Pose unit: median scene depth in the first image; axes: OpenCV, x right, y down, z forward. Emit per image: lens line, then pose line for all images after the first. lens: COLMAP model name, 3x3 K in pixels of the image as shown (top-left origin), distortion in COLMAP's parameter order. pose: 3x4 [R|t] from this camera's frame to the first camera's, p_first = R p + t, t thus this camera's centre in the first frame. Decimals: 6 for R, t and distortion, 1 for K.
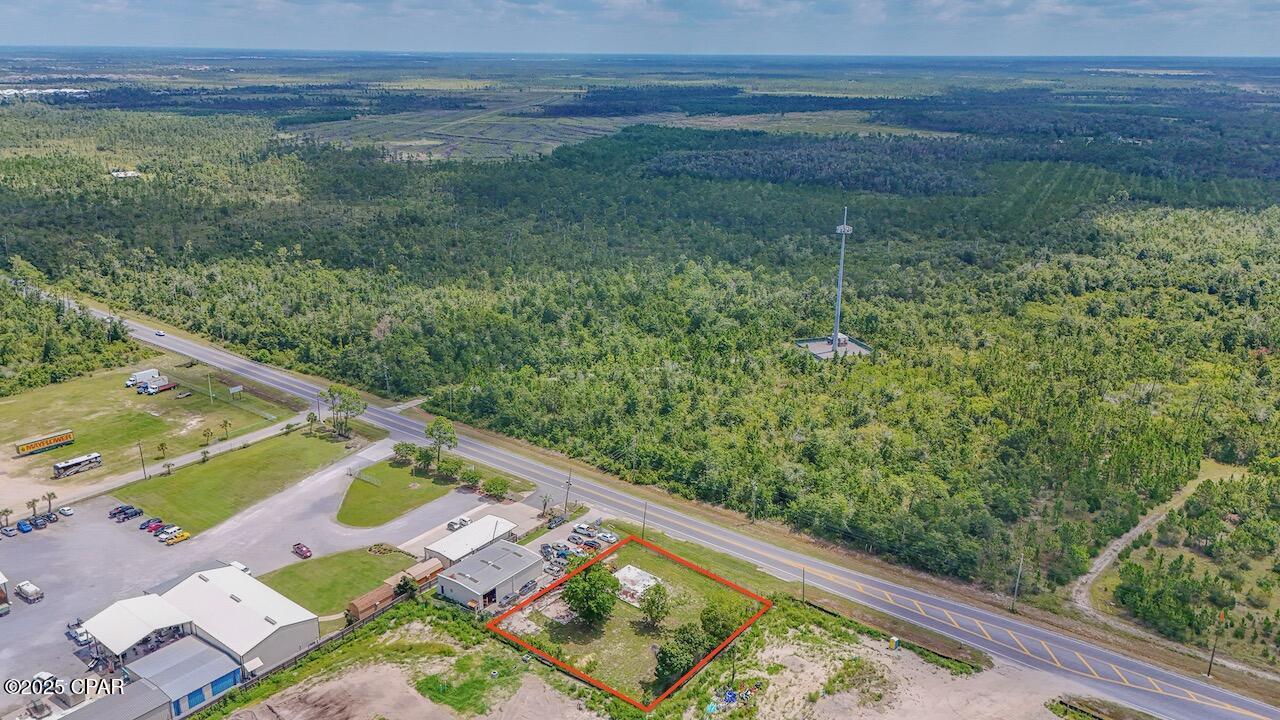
lens RADIAL K [[946.9, 0, 640.0], [0, 946.9, 360.0], [0, 0, 1]] dist [0.093616, -0.090921]
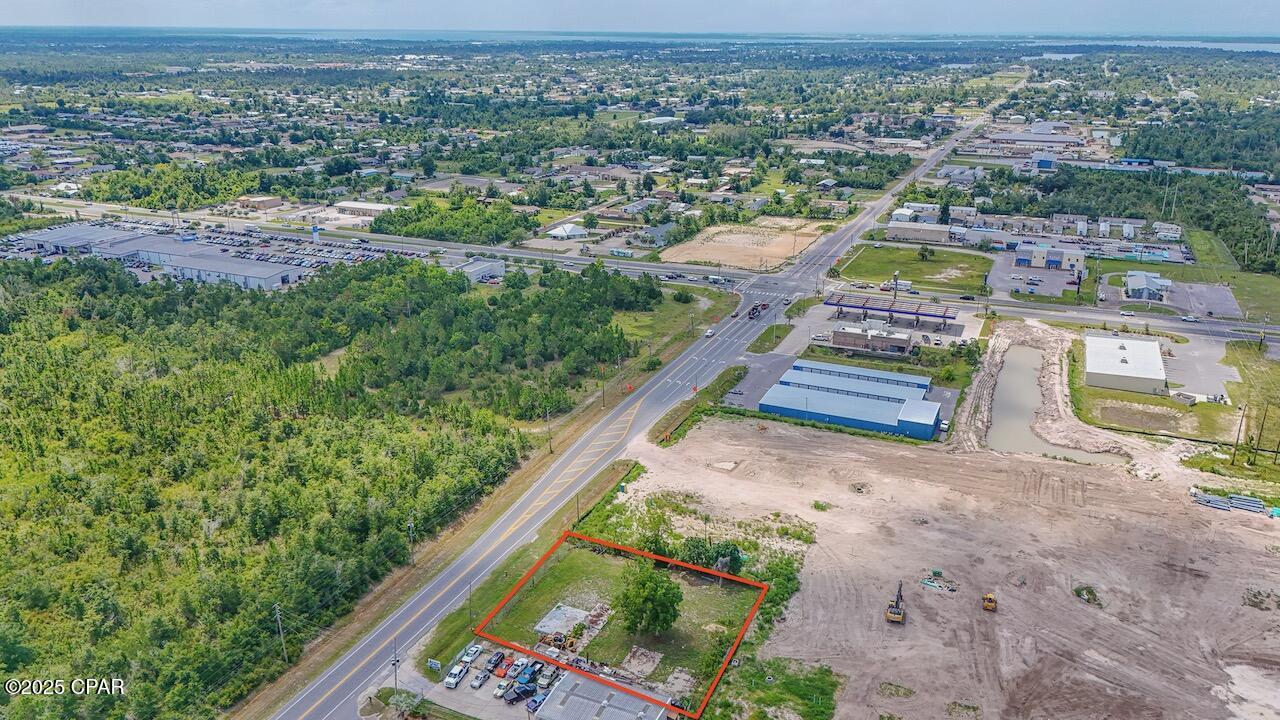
lens RADIAL K [[946.9, 0, 640.0], [0, 946.9, 360.0], [0, 0, 1]] dist [0.093616, -0.090921]
pose [[-0.231400, -0.334236, 0.913641, -0.640201], [0.298982, 0.869249, 0.393720, -0.263866], [-0.925777, 0.364269, -0.101214, 0.788936]]
